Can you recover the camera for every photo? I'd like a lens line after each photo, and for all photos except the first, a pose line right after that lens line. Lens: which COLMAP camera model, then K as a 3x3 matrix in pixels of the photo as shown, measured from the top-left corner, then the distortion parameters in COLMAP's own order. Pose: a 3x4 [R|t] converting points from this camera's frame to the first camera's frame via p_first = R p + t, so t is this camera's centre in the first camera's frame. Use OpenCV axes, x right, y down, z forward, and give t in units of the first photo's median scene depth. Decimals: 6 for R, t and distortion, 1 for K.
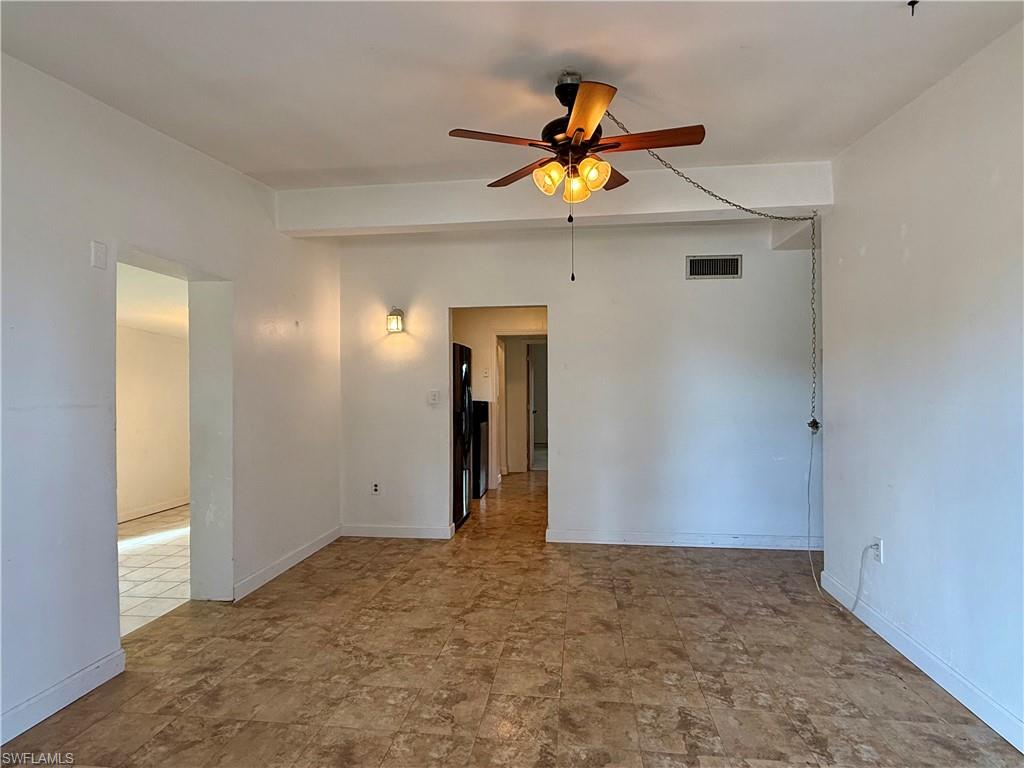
lens RADIAL K [[559.7, 0, 505.0], [0, 559.7, 386.9], [0, 0, 1]] dist [-0.007725, -0.001569]
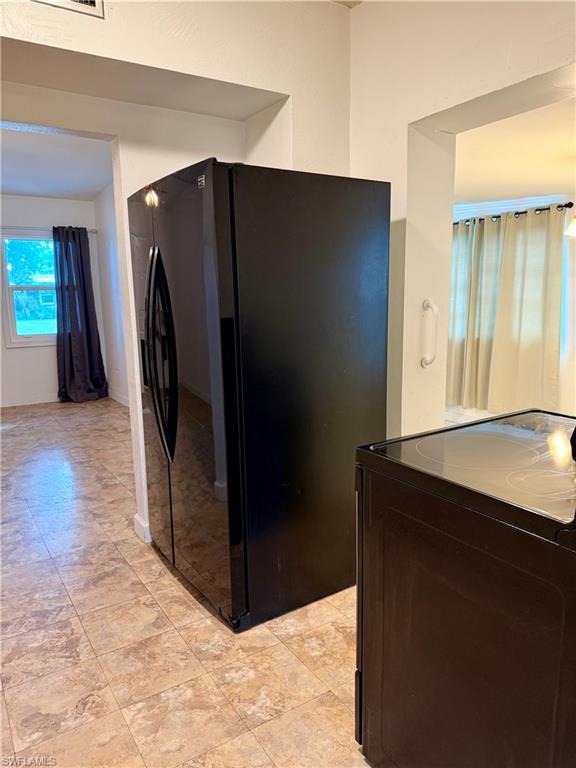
lens RADIAL K [[551.9, 0, 290.0], [0, 551.9, 384.9], [0, 0, 1]] dist [0.016571, -0.015493]
pose [[-0.760241, 0.127113, -0.637084, 0.233733], [0.024340, 0.985555, 0.167597, 0.011885], [0.649185, 0.111907, -0.752354, 2.492903]]
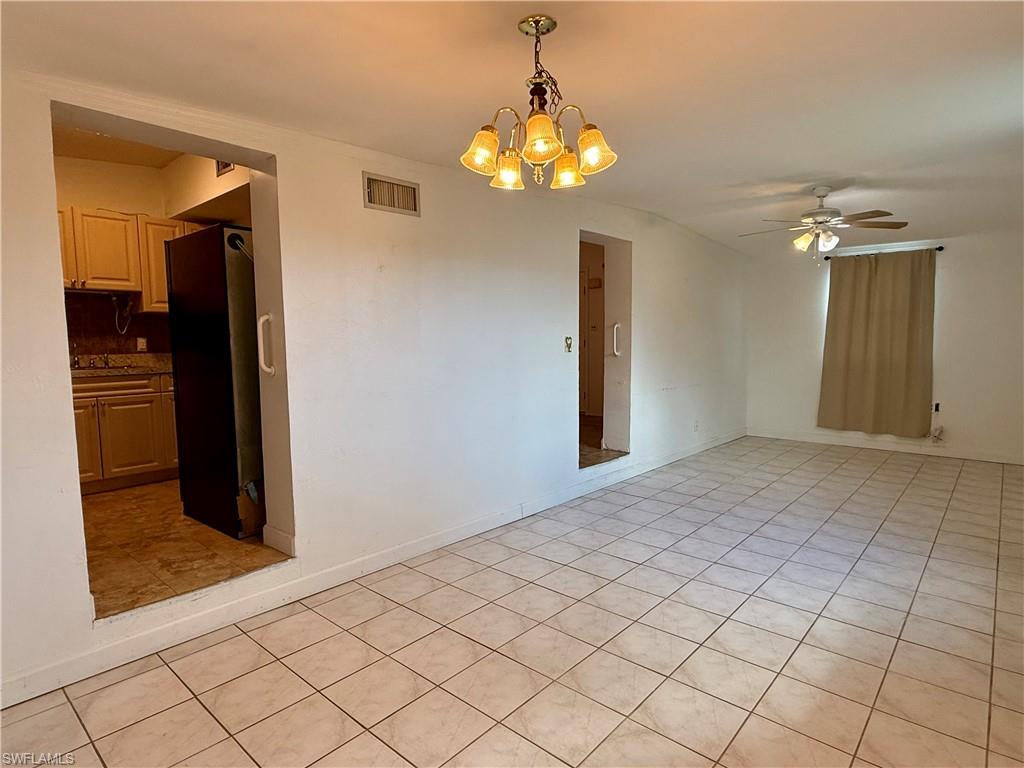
lens RADIAL K [[559.7, 0, 515.2], [0, 559.7, 389.6], [0, 0, 1]] dist [-0.007725, -0.001569]
pose [[-0.838544, -0.032269, 0.543877, -1.337893], [0.015553, 0.996420, 0.083097, 0.087577], [-0.544611, 0.078139, -0.835041, 2.542412]]
